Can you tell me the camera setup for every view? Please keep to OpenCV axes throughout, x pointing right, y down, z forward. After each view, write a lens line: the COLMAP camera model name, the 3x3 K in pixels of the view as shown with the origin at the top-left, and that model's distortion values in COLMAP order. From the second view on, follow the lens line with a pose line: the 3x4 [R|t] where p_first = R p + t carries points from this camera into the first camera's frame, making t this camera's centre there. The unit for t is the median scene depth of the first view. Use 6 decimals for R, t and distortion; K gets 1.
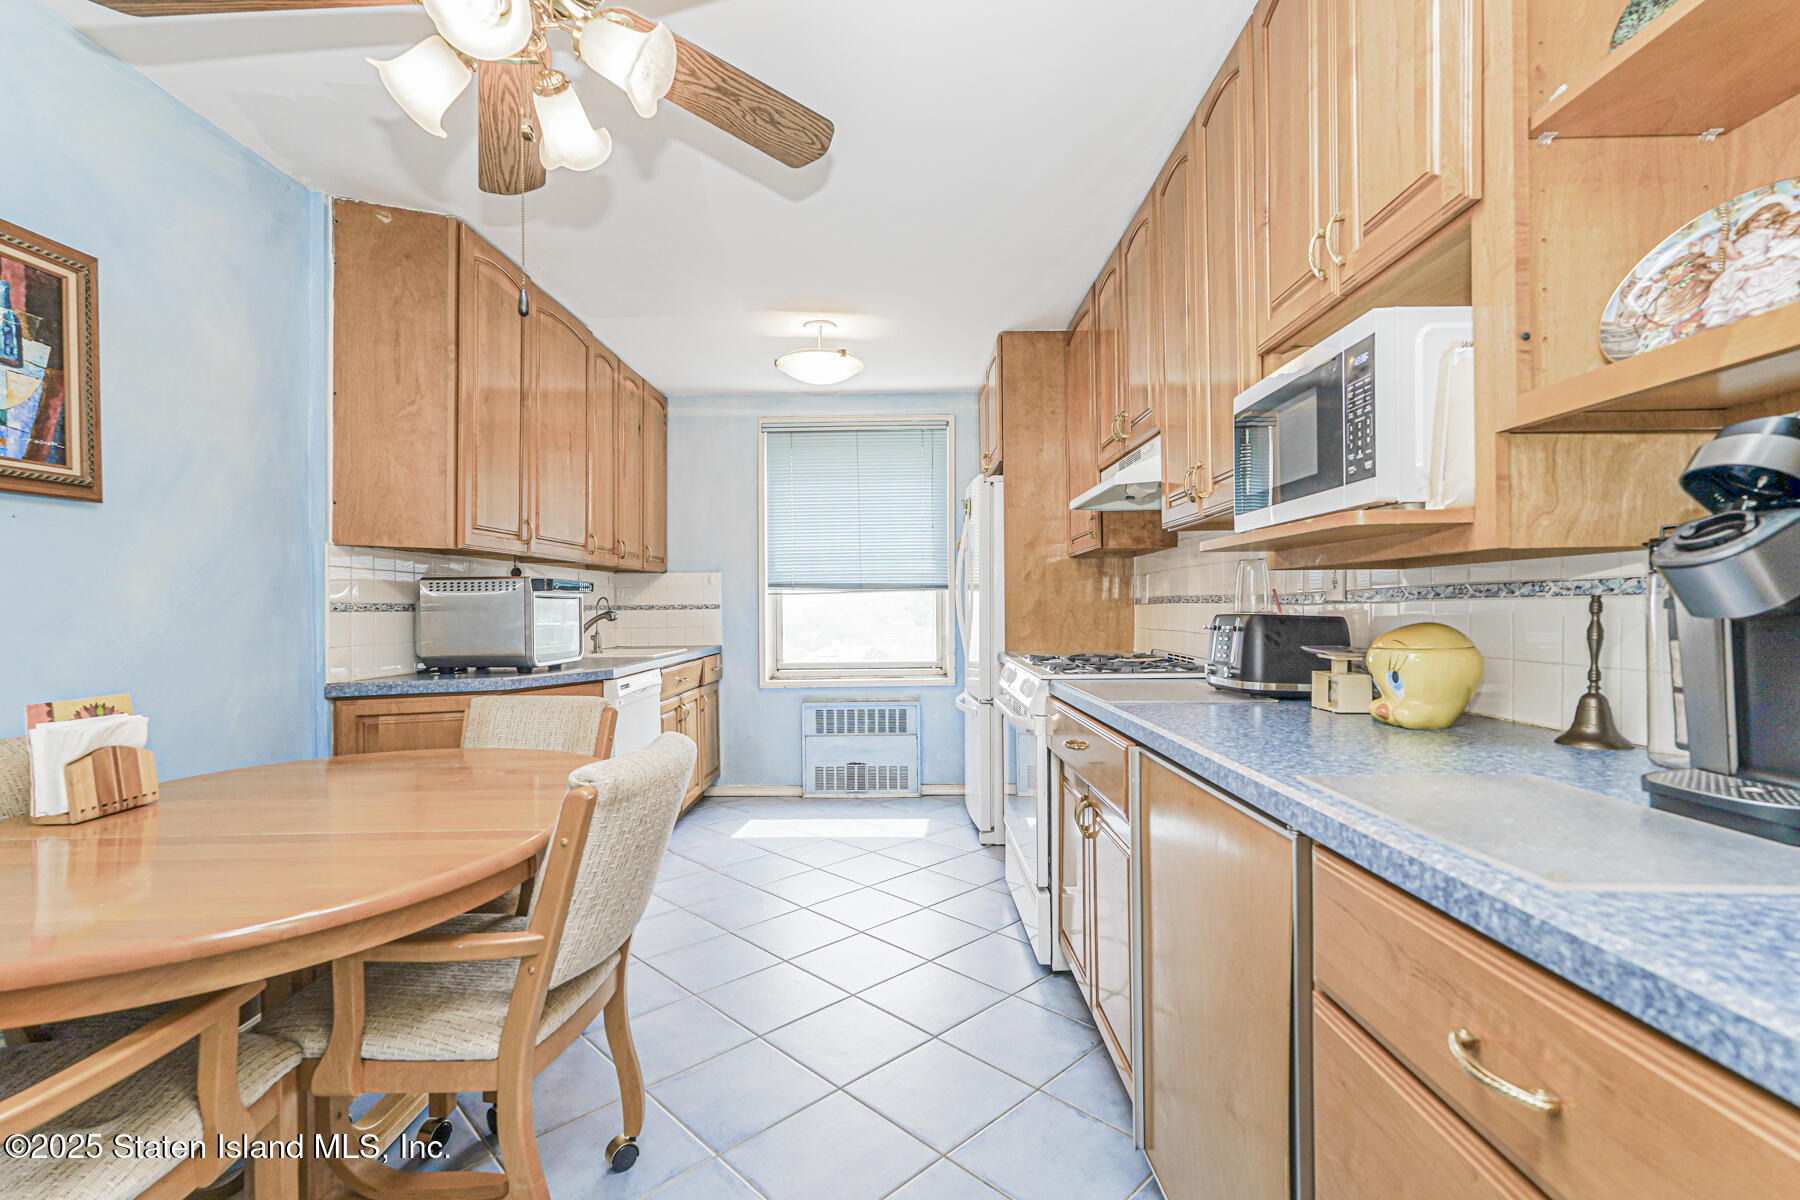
lens RADIAL K [[807.4, 0, 899.4], [0, 807.4, 601.5], [0, 0, 1]] dist [-0.002637, 0.002900]
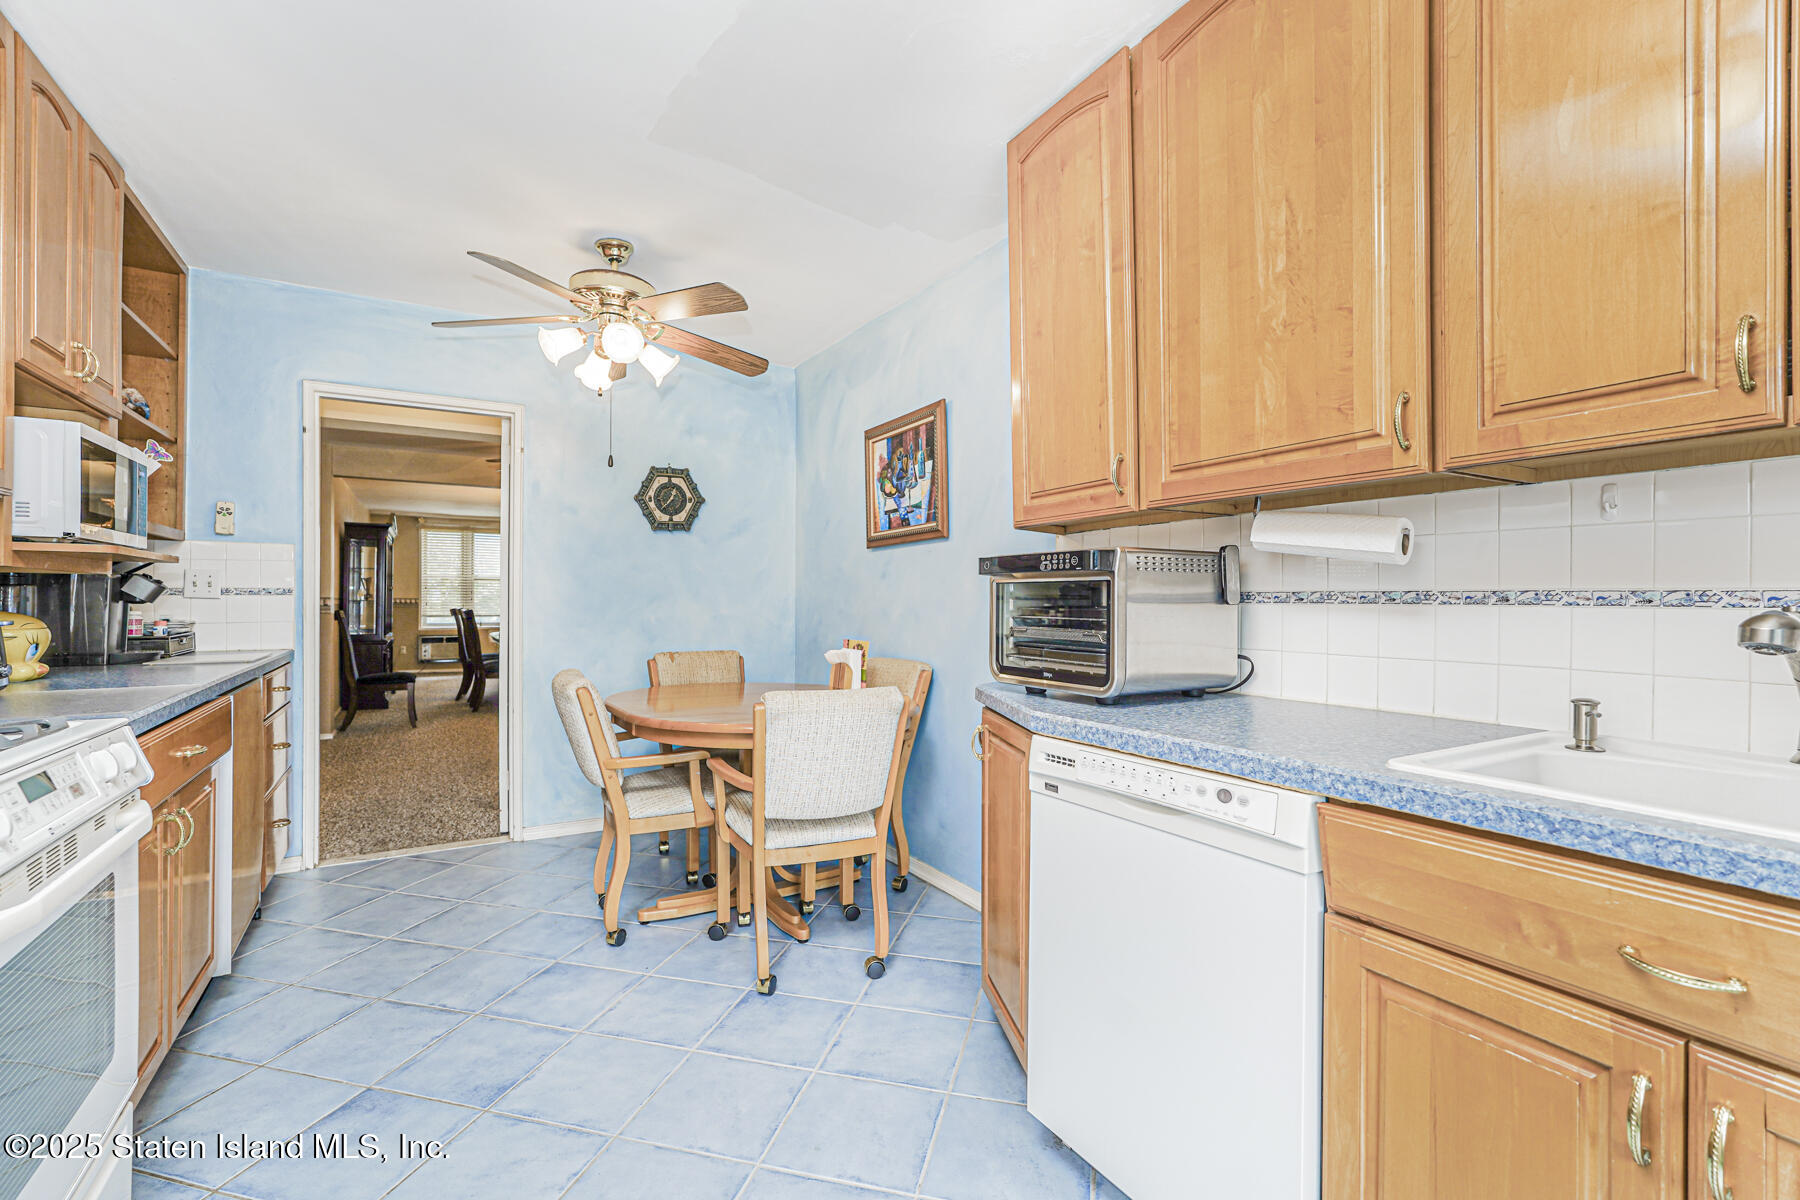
lens RADIAL K [[807.4, 0, 899.9], [0, 807.4, 597.7], [0, 0, 1]] dist [-0.002637, 0.002900]
pose [[-0.861673, 0.002046, -0.507461, -0.027946], [0.005926, 0.999964, -0.006030, 0.017345], [0.507430, -0.008203, -0.861654, 2.630451]]
